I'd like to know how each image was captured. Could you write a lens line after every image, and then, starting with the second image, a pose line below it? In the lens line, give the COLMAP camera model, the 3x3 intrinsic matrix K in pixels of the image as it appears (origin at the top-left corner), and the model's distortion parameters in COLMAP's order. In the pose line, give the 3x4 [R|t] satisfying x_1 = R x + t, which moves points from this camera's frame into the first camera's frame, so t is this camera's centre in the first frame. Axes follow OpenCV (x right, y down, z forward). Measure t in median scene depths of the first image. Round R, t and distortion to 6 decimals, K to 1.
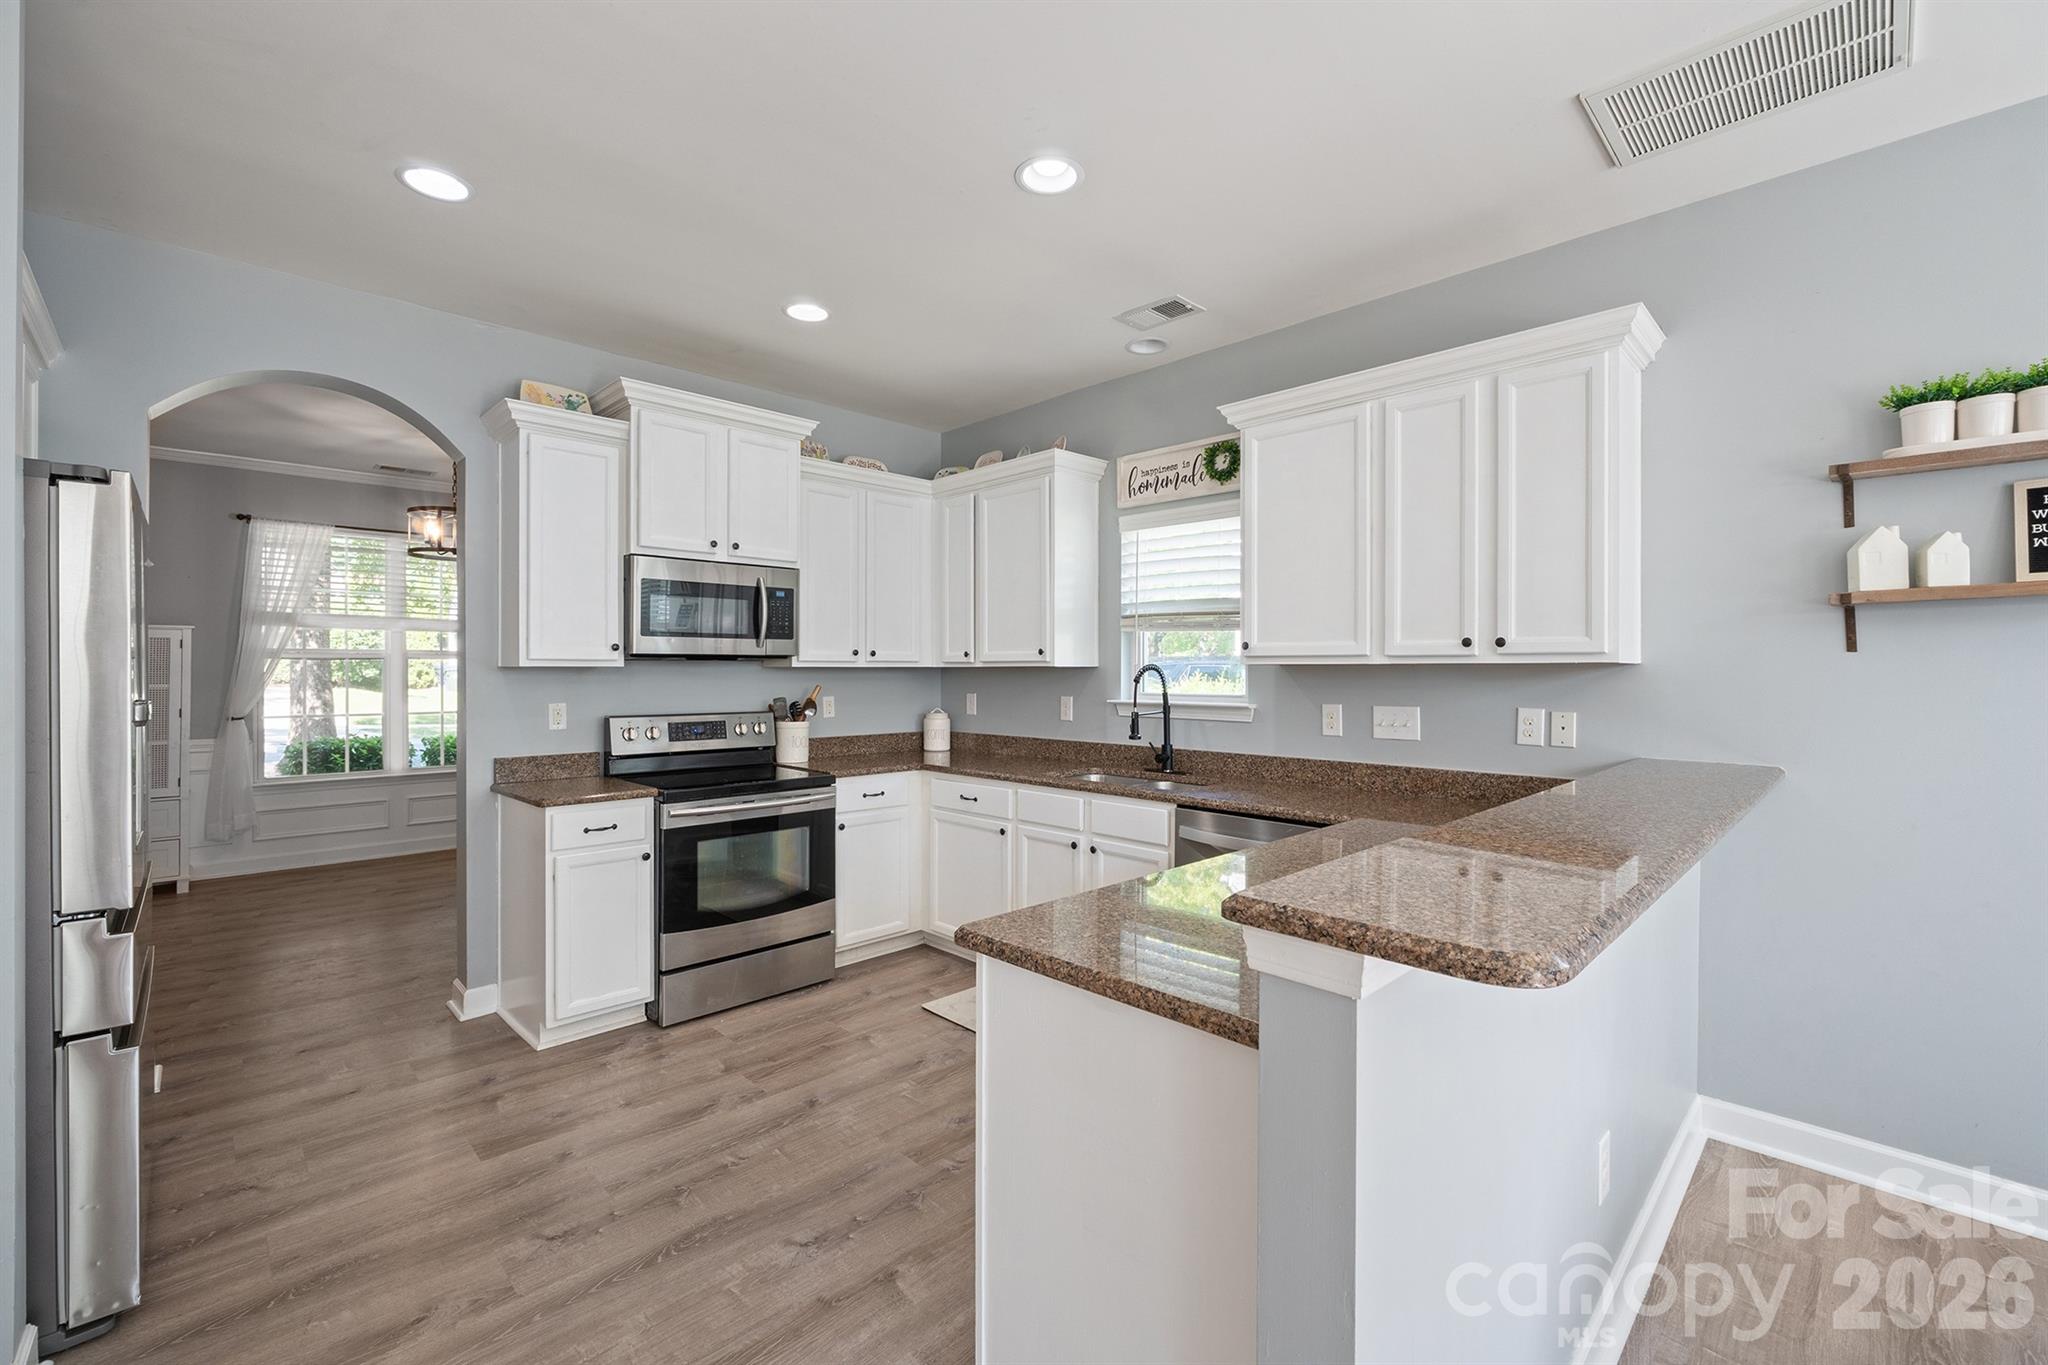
lens RADIAL K [[858.6, 0, 1029.7], [0, 858.6, 670.3], [0, 0, 1]] dist [-0.005728, -0.000618]
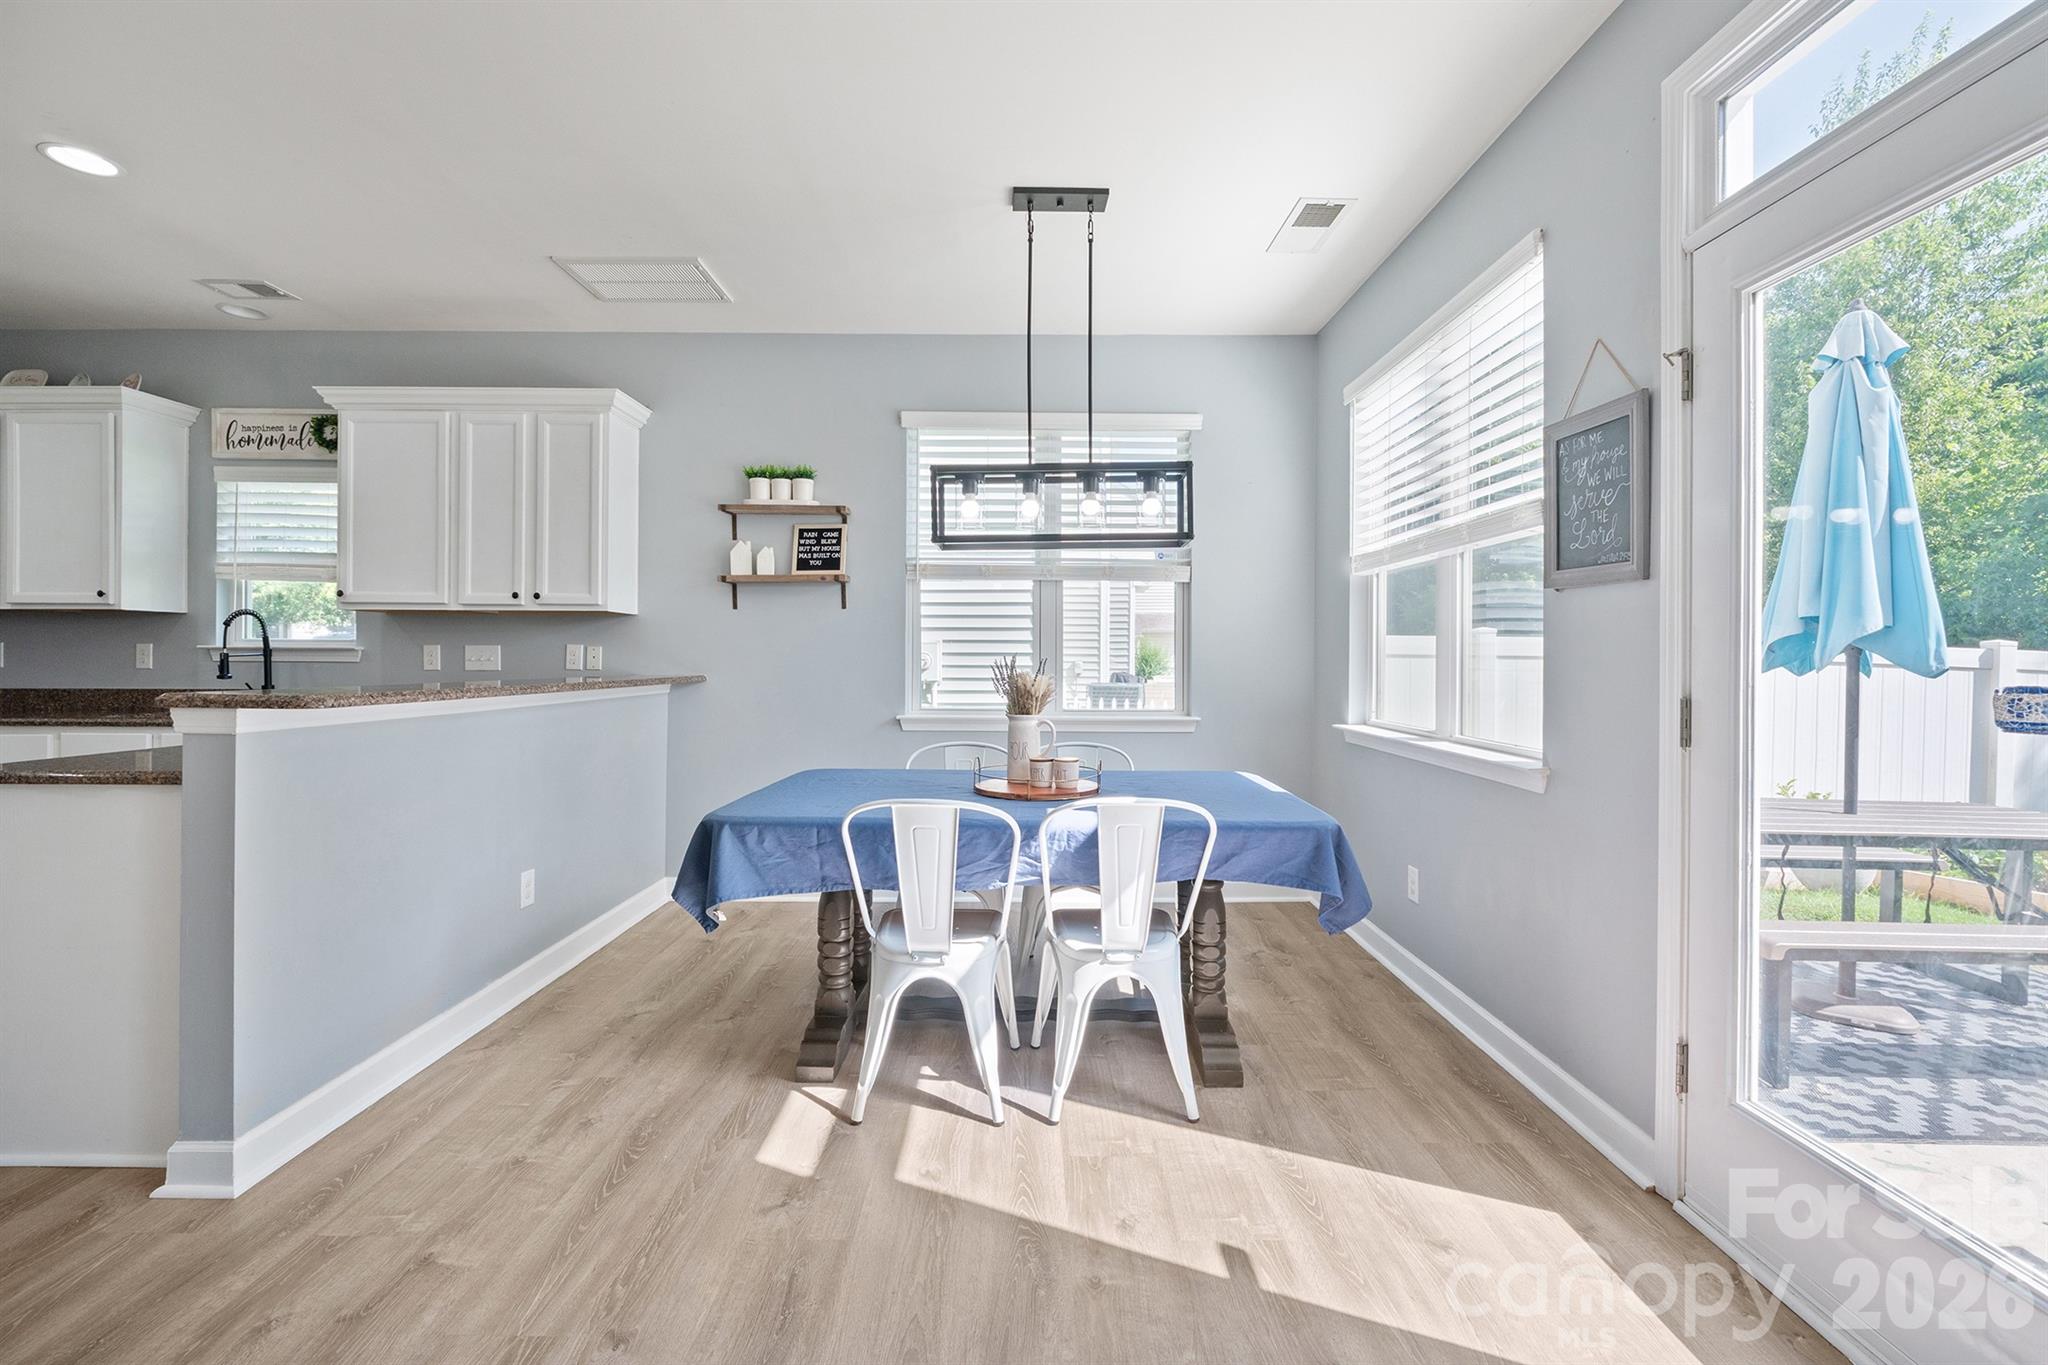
lens RADIAL K [[857.1, 0, 1030.3], [0, 857.1, 659.7], [0, 0, 1]] dist [-0.008425, -0.000614]
pose [[0.698299, 0.001715, 0.715804, 0.064753], [-0.005396, 0.999981, 0.002869, 0.047381], [-0.715786, -0.005866, 0.698295, -0.439043]]
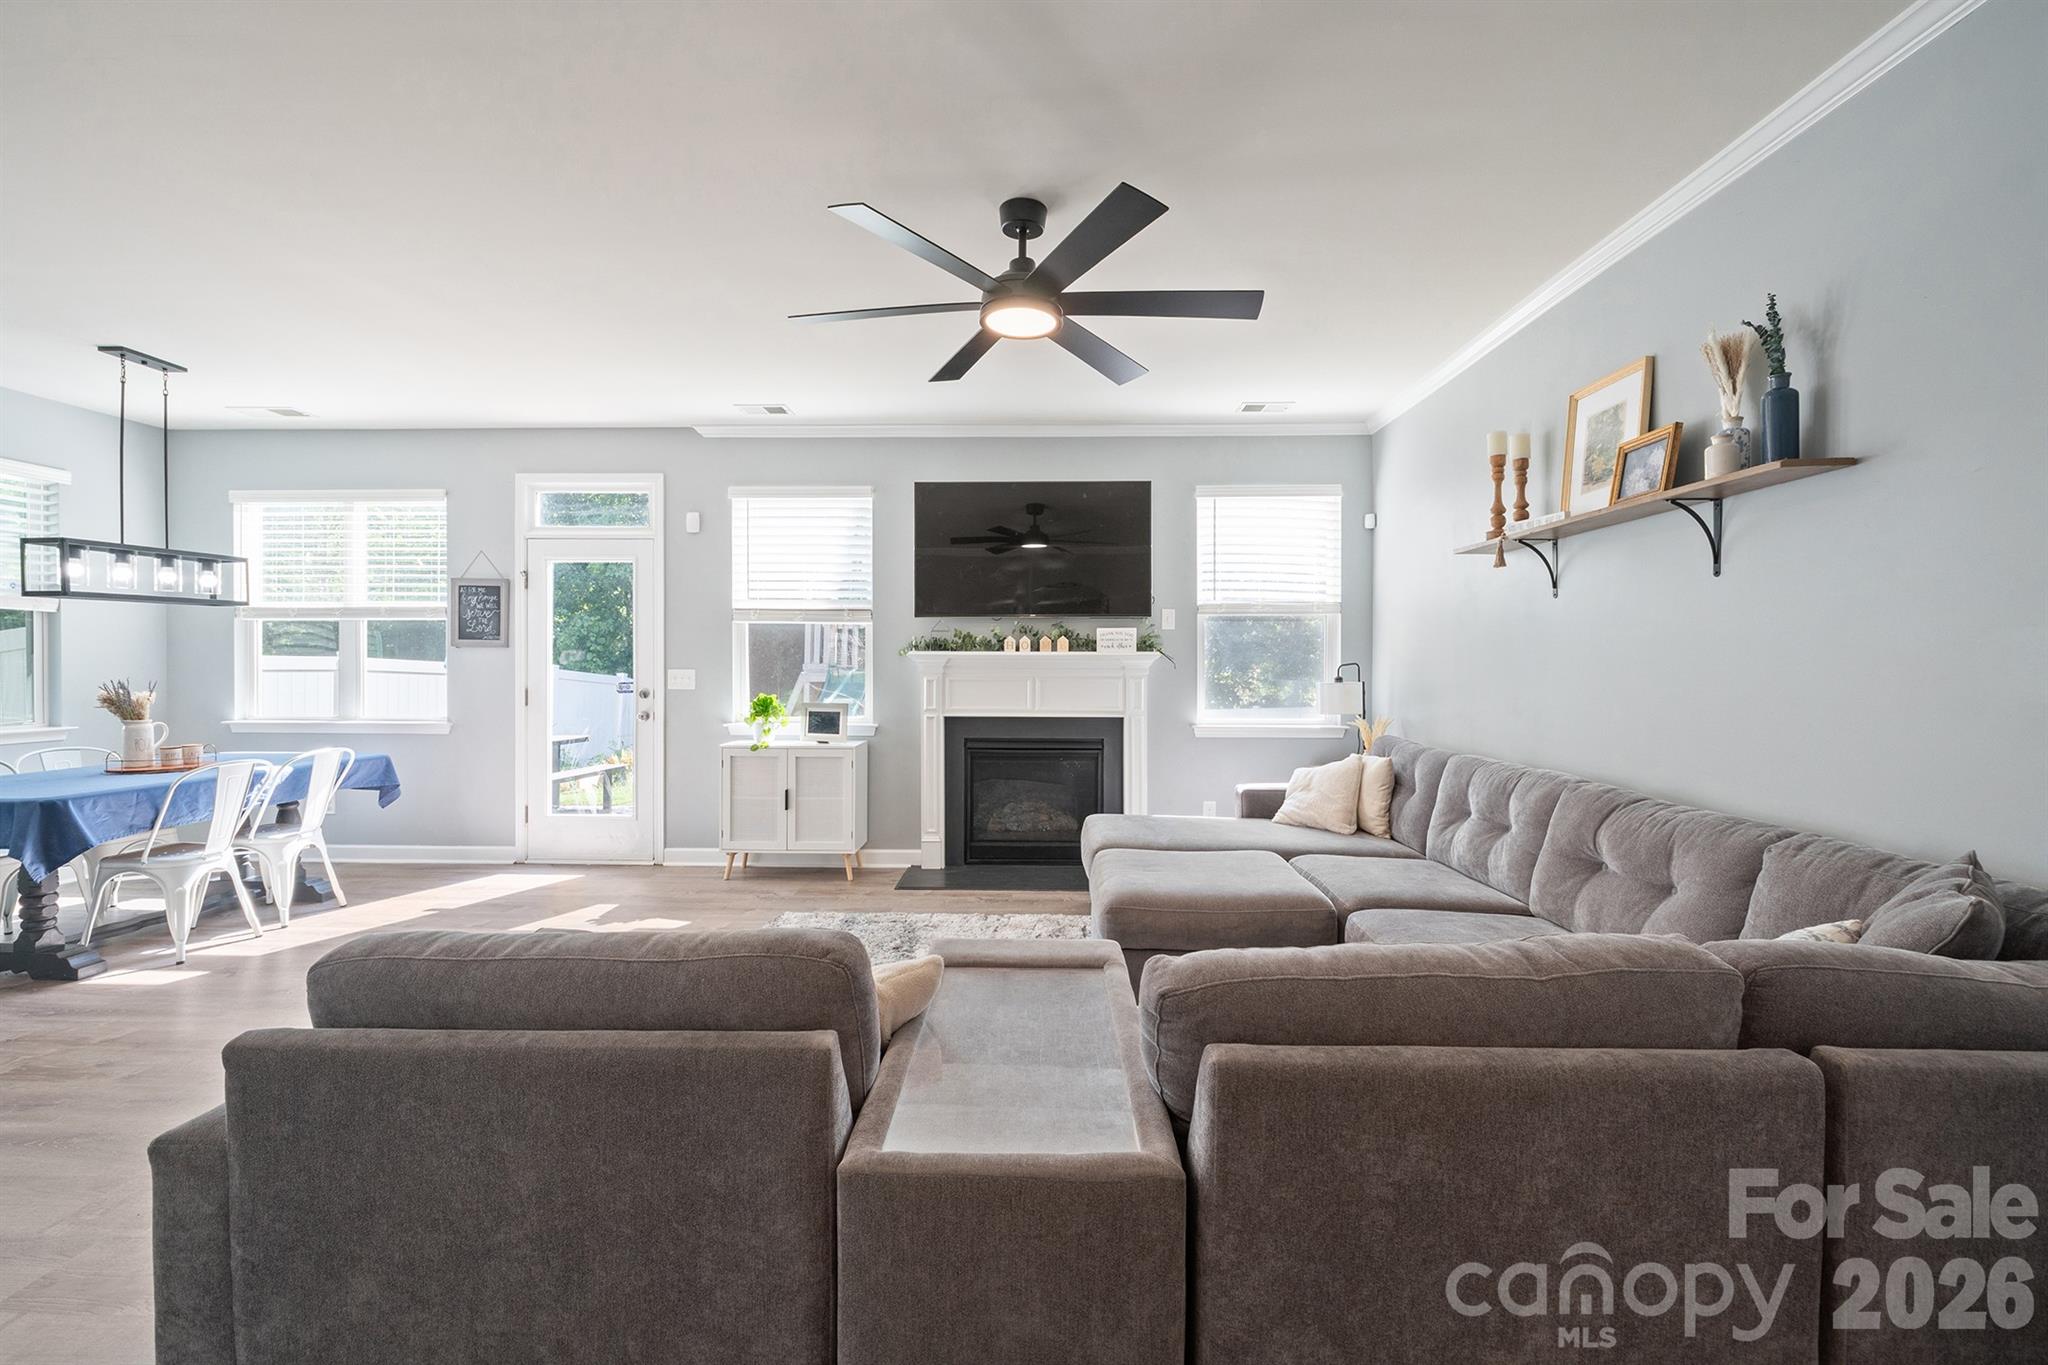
lens RADIAL K [[869.7, 0, 1025.4], [0, 869.7, 666.9], [0, 0, 1]] dist [-0.001874, -0.000517]
pose [[-0.689807, -0.004049, 0.723982, -0.971650], [-0.003068, 0.999992, 0.002669, 0.023925], [-0.723986, -0.000379, -0.689814, 0.036672]]
